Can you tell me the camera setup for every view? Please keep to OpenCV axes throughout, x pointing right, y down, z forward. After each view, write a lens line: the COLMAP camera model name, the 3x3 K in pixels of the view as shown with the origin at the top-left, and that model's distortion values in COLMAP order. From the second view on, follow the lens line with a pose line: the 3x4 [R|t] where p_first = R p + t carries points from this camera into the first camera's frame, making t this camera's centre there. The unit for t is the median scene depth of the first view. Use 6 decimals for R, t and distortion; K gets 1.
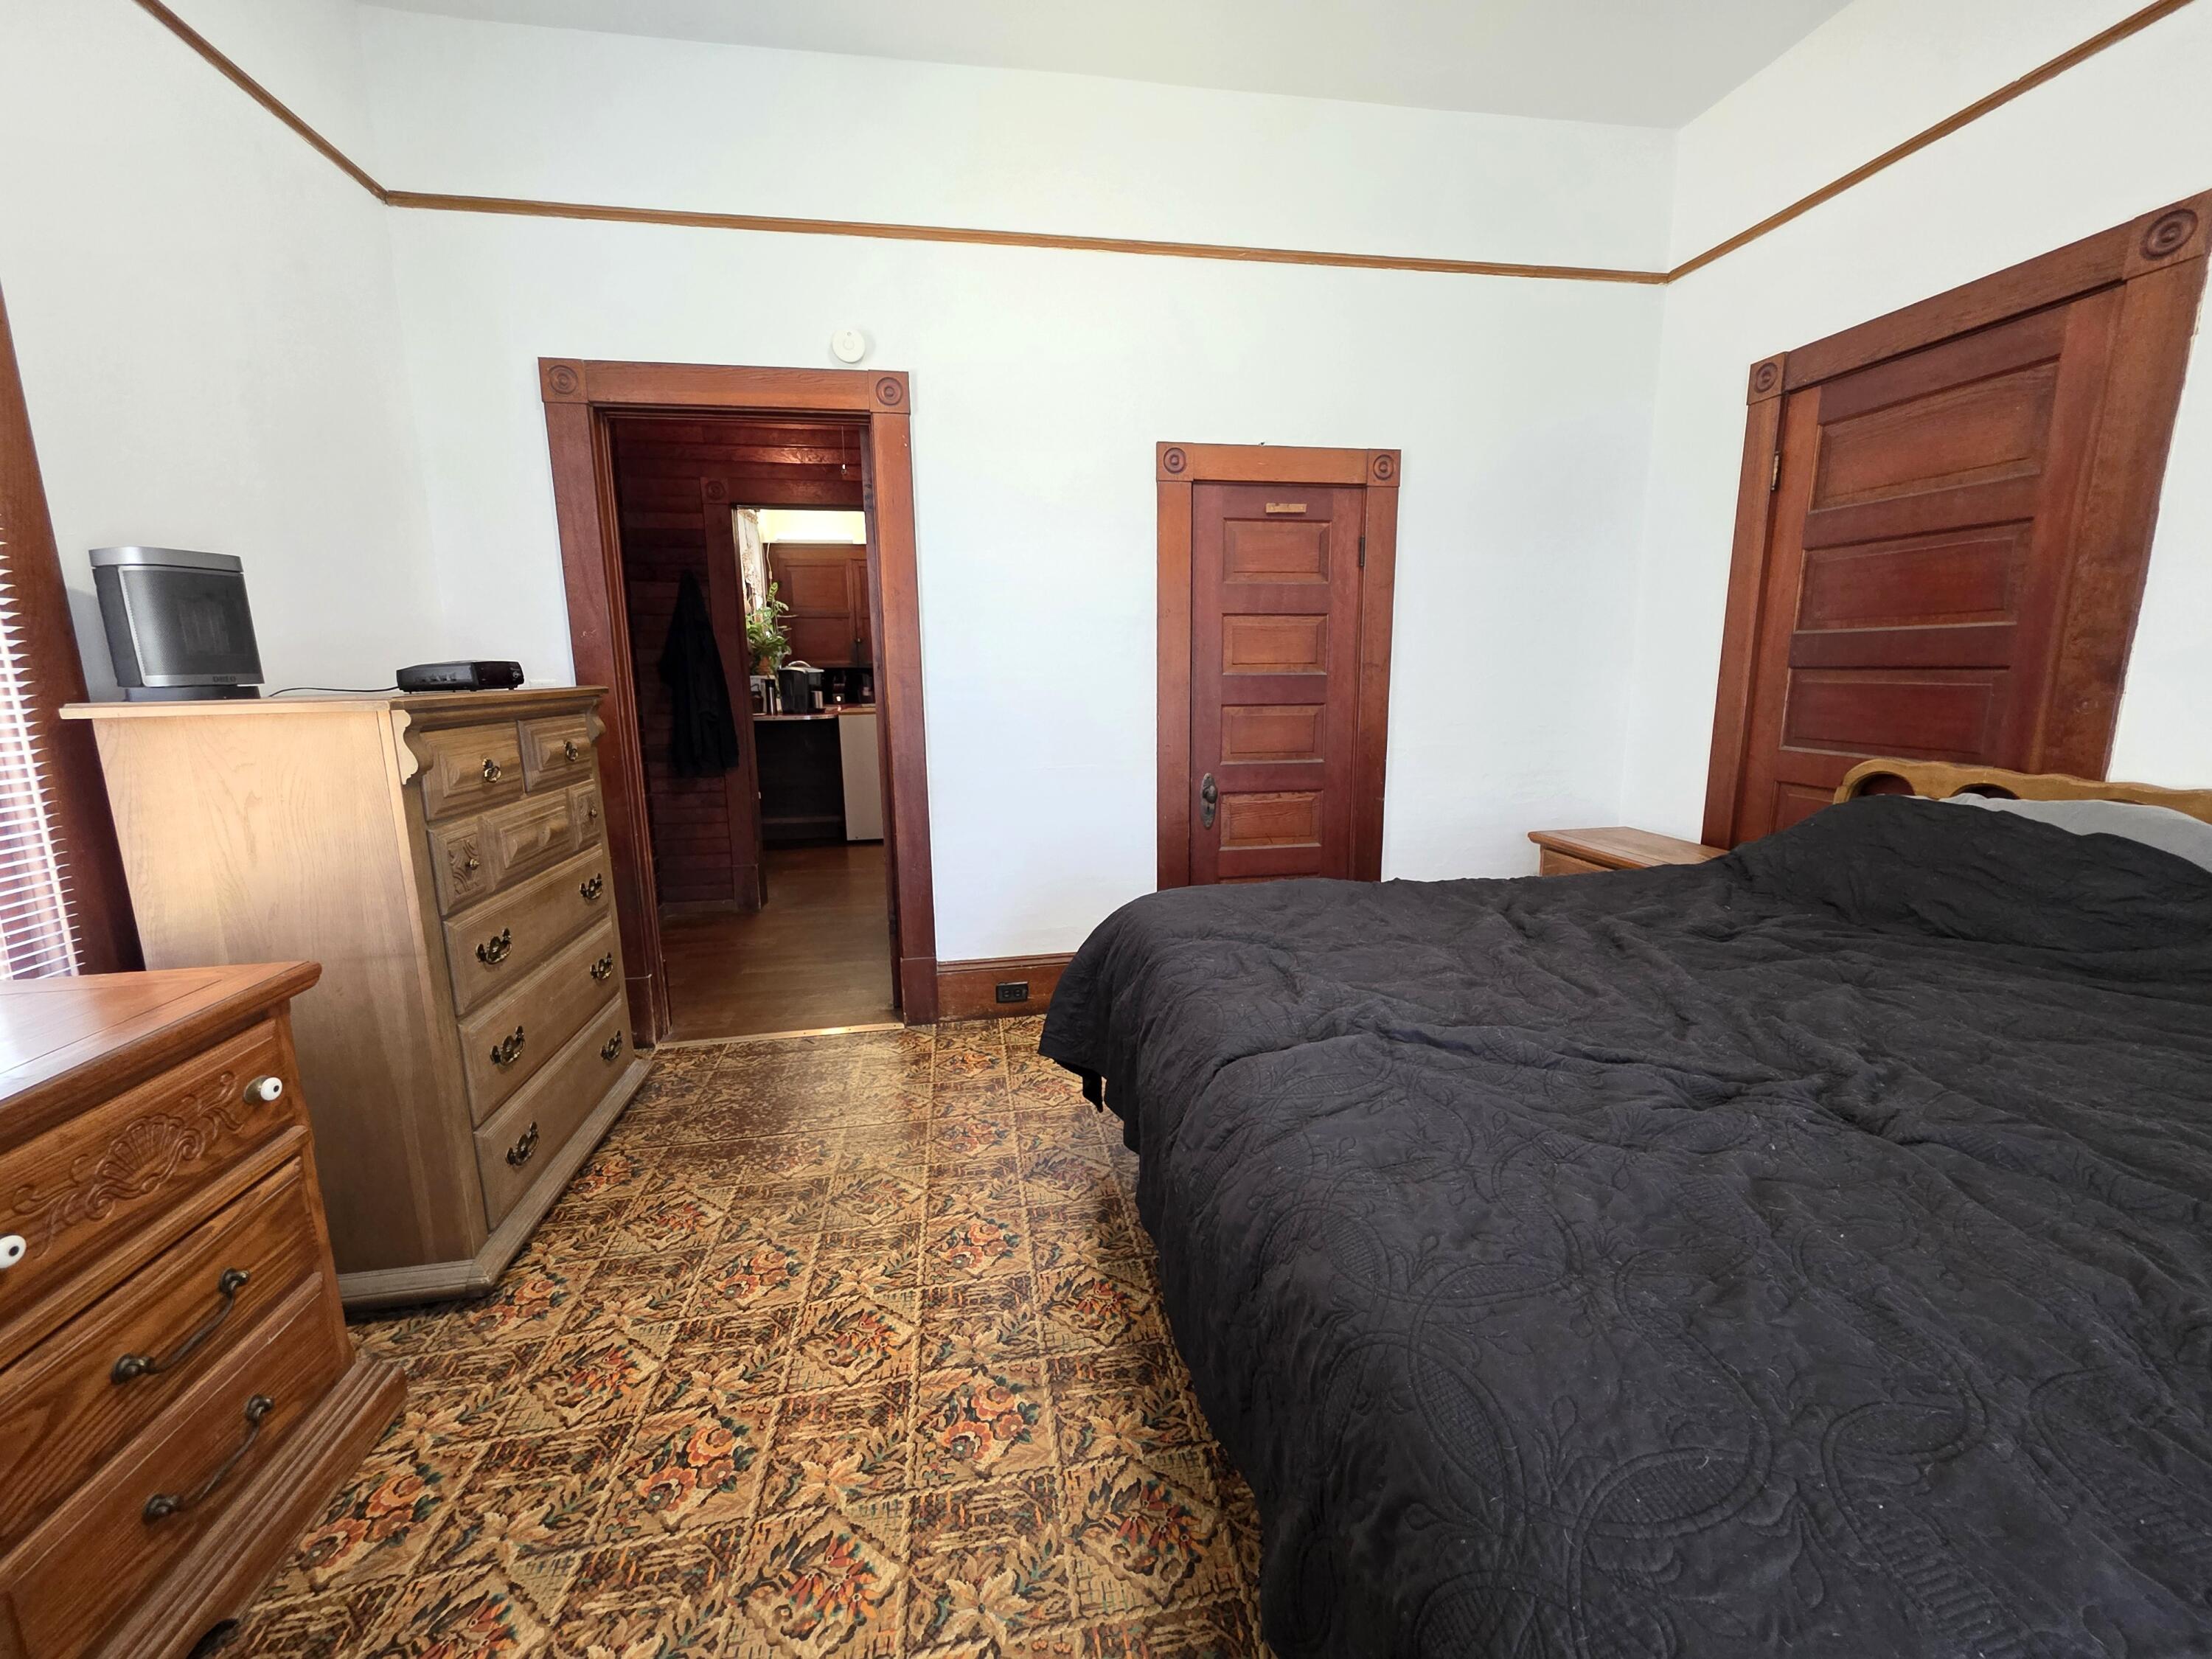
lens RADIAL K [[881.3, 0, 1105.1], [0, 881.3, 827.3], [0, 0, 1]] dist [-0.003316, 0.001476]
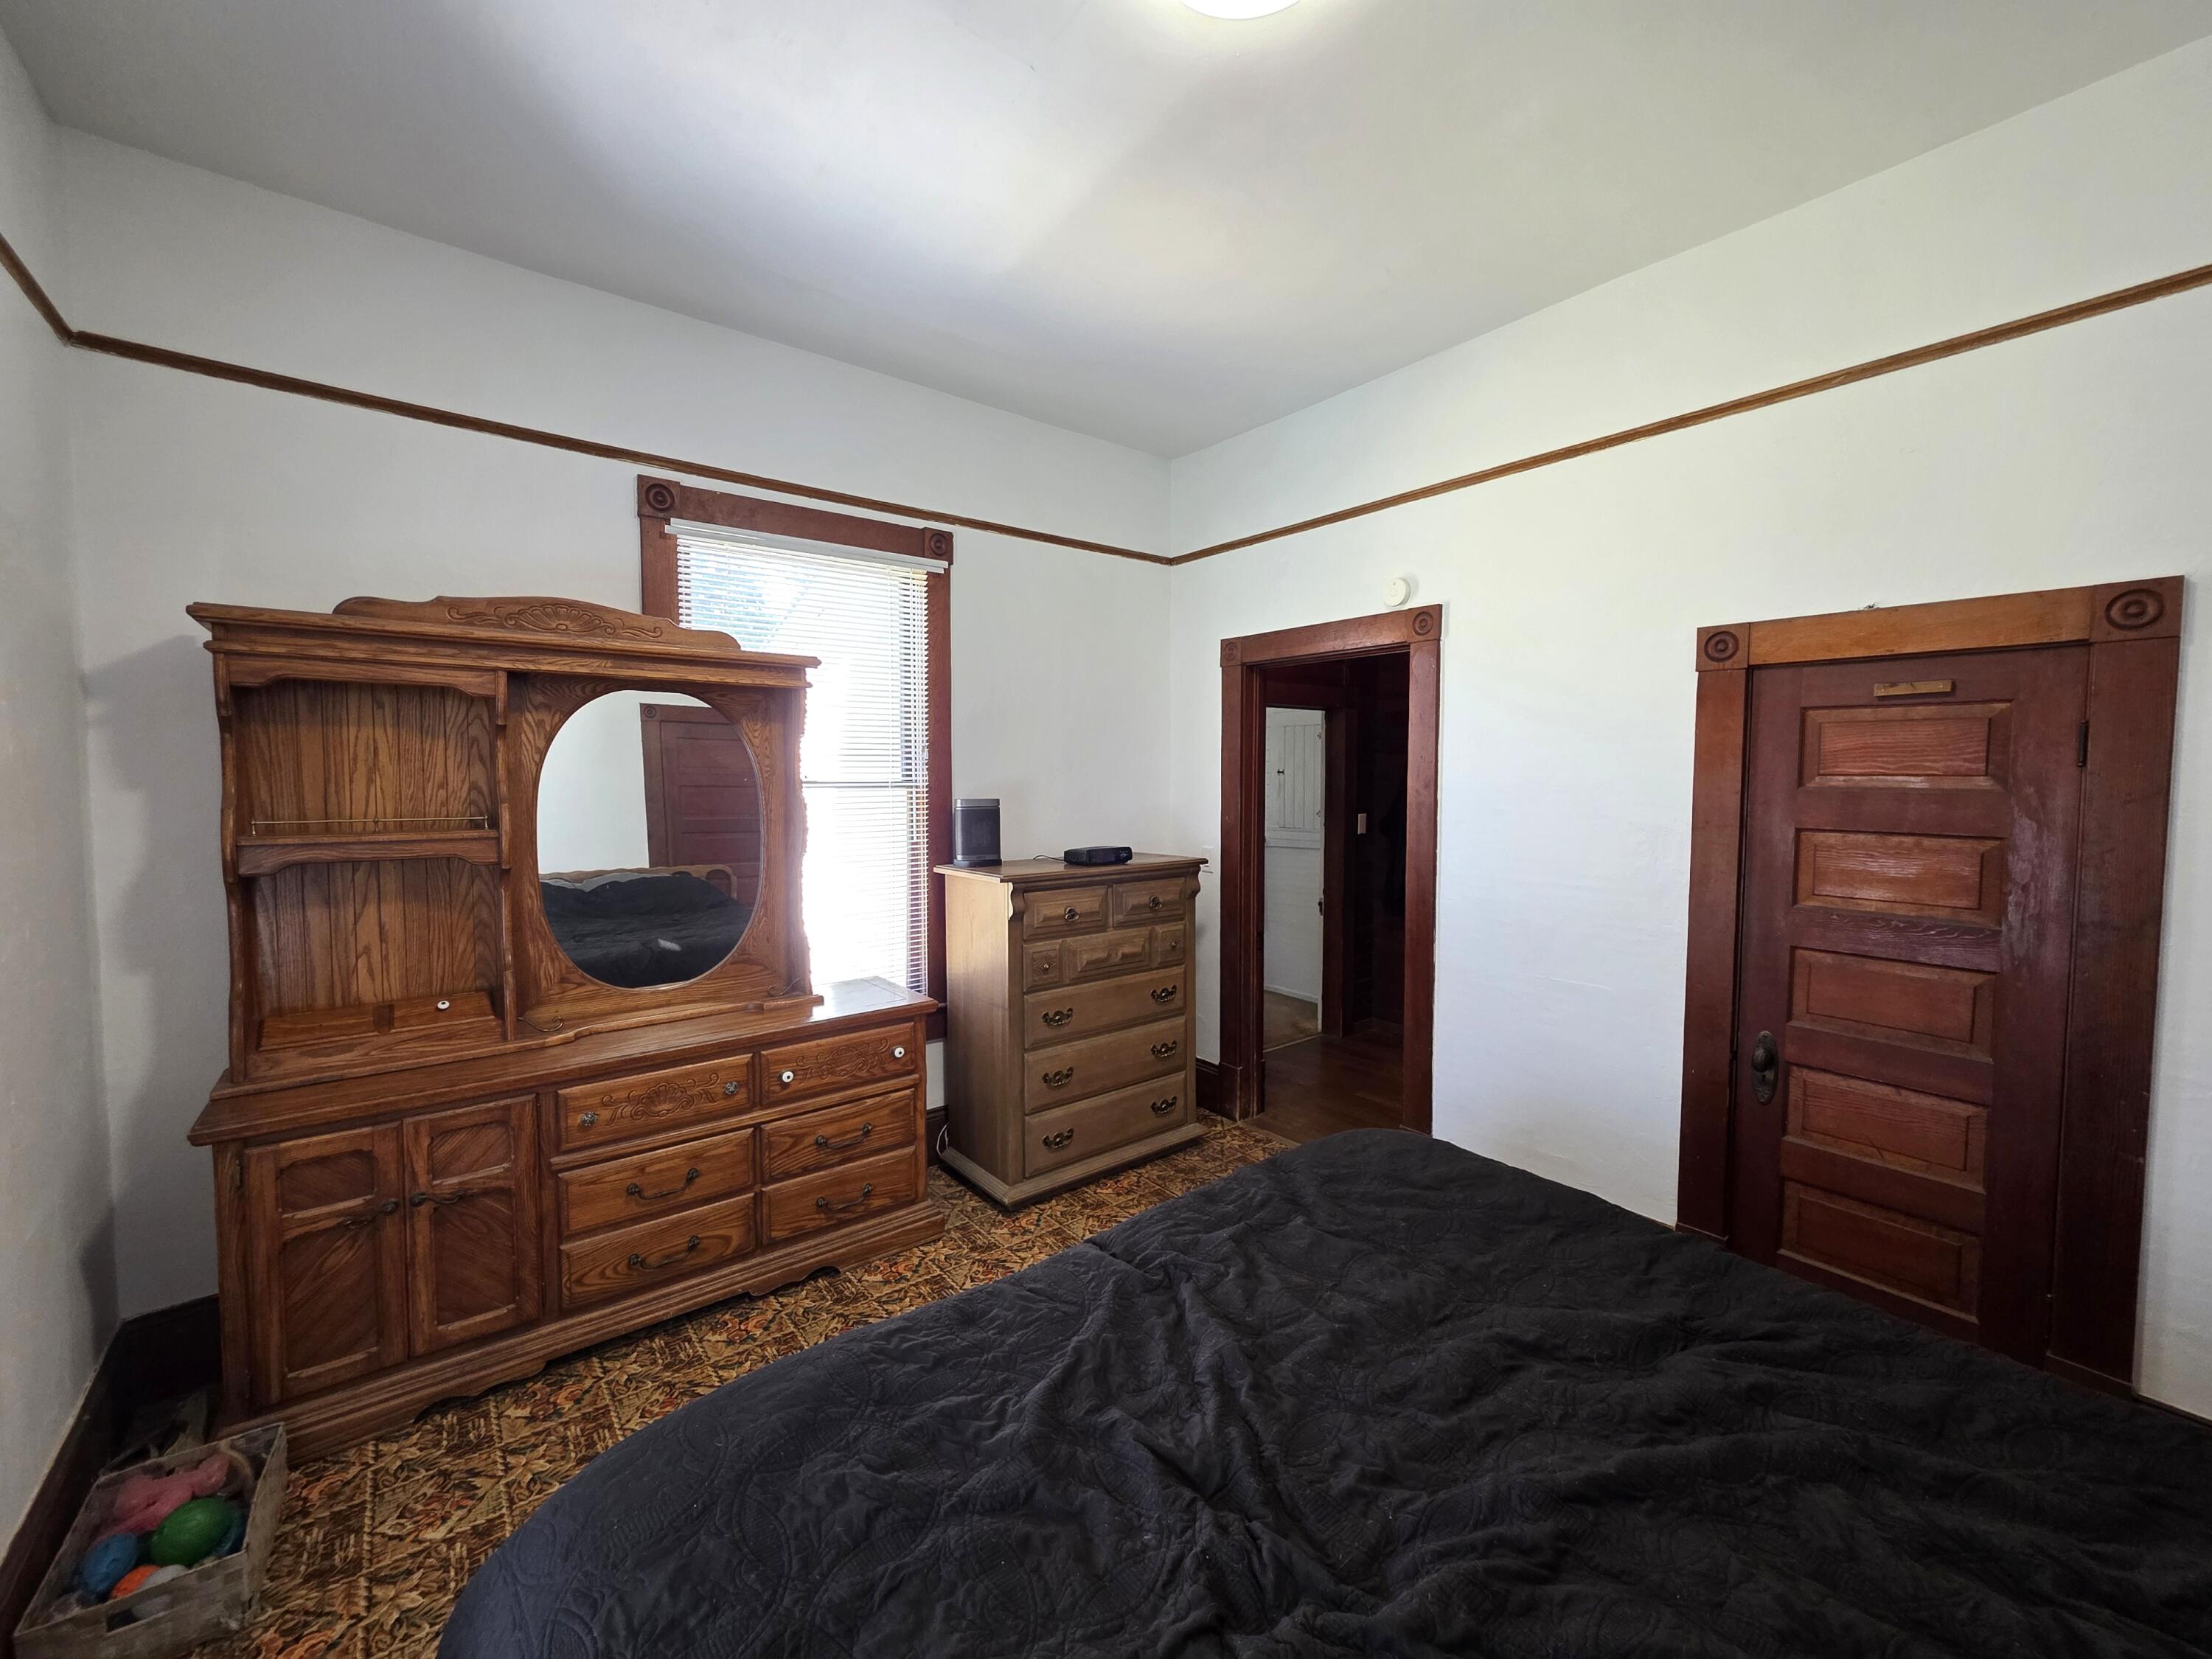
lens RADIAL K [[881.3, 0, 1094.1], [0, 881.3, 819.3], [0, 0, 1]] dist [-0.003316, 0.001476]
pose [[0.476363, 0.059845, -0.877210, 0.833940], [-0.161833, 0.986604, -0.020574, -0.220813], [0.864227, 0.151762, 0.479666, 0.174088]]
